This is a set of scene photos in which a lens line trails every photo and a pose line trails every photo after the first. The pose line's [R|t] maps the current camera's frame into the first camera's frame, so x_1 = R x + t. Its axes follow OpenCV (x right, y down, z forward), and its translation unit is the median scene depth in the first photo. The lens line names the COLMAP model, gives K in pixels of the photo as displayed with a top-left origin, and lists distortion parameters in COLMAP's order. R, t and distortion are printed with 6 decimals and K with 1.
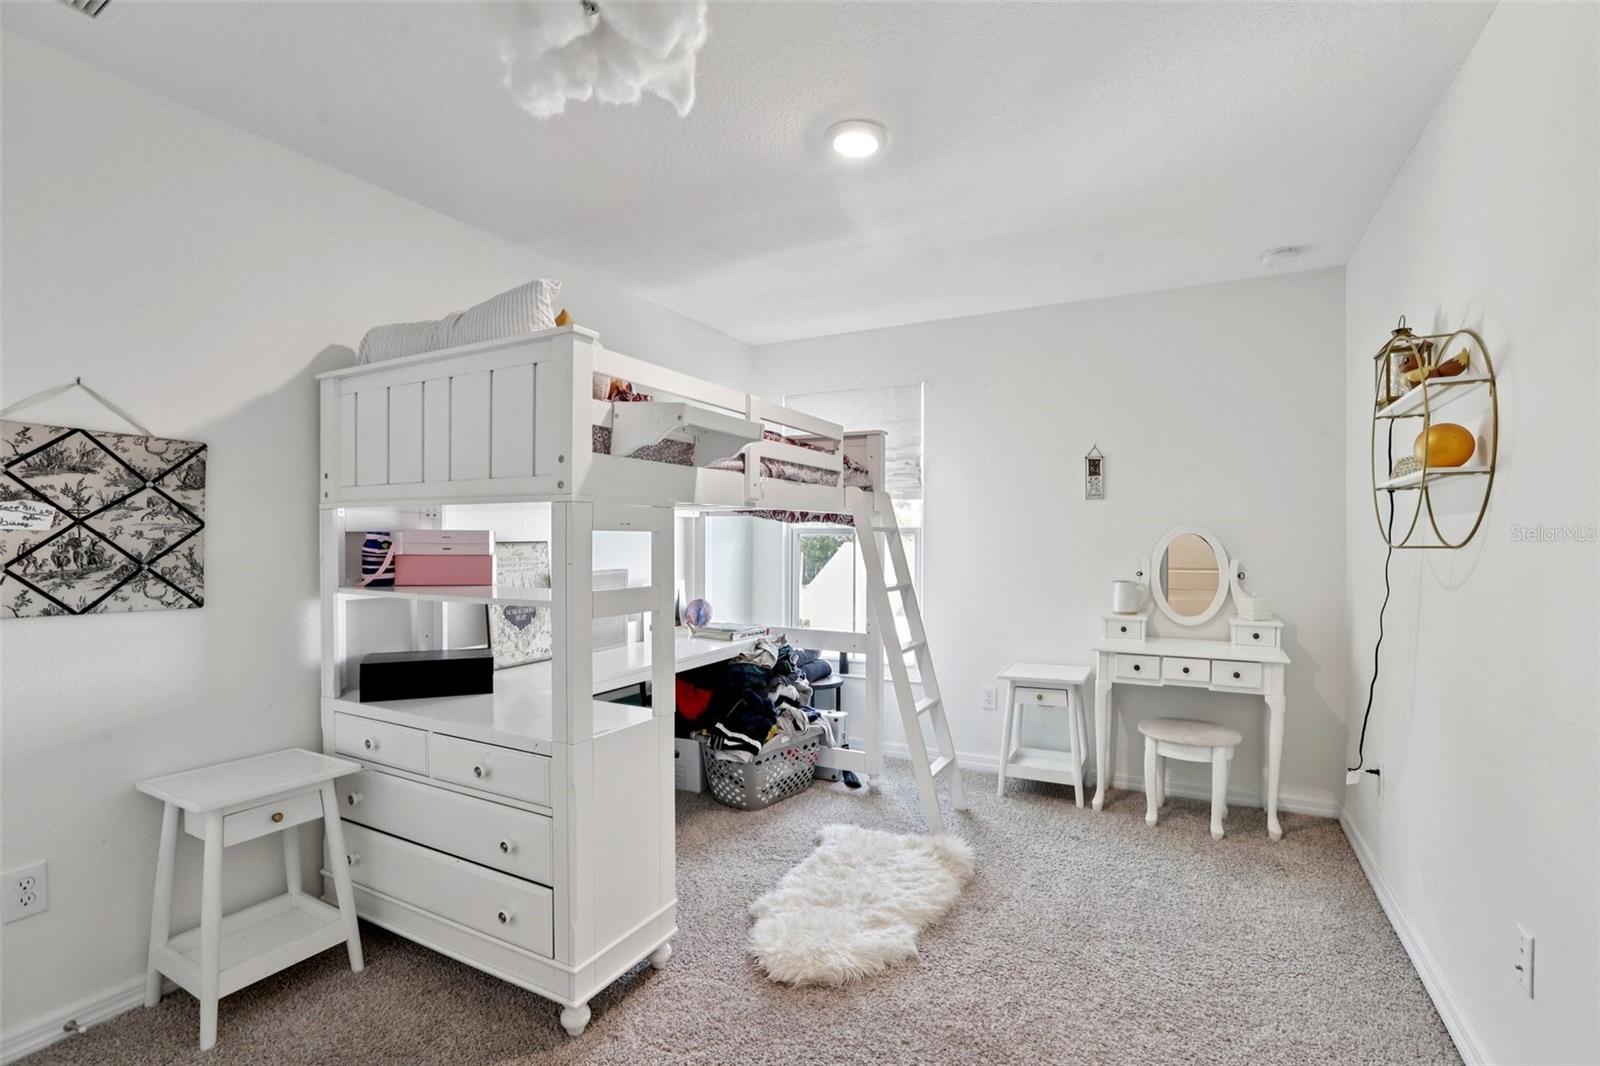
lens RADIAL K [[732.3, 0, 800.7], [0, 732.3, 539.2], [0, 0, 1]] dist [-0.049440, 0.018578]
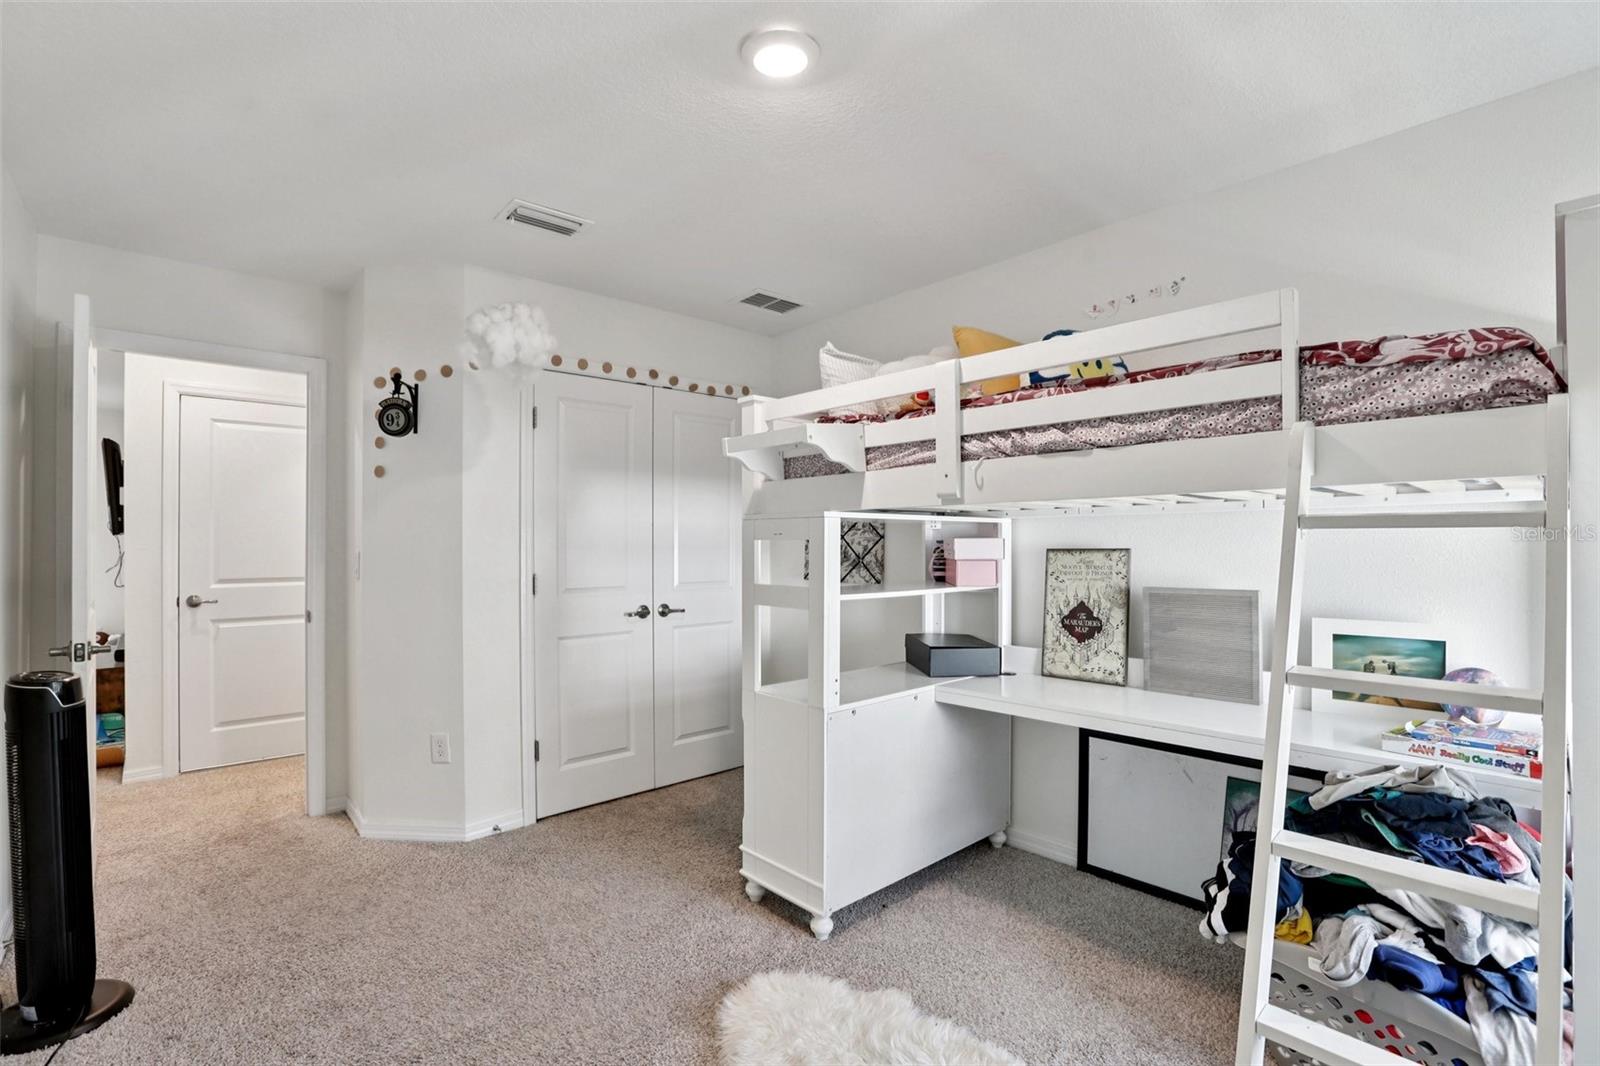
lens RADIAL K [[732.3, 0, 804.1], [0, 732.3, 539.5], [0, 0, 1]] dist [-0.049440, 0.018578]
pose [[-0.320766, -0.007318, -0.947130, 0.637619], [-0.001961, 0.999973, -0.007062, -0.001497], [0.947156, -0.000408, -0.320772, 0.990298]]
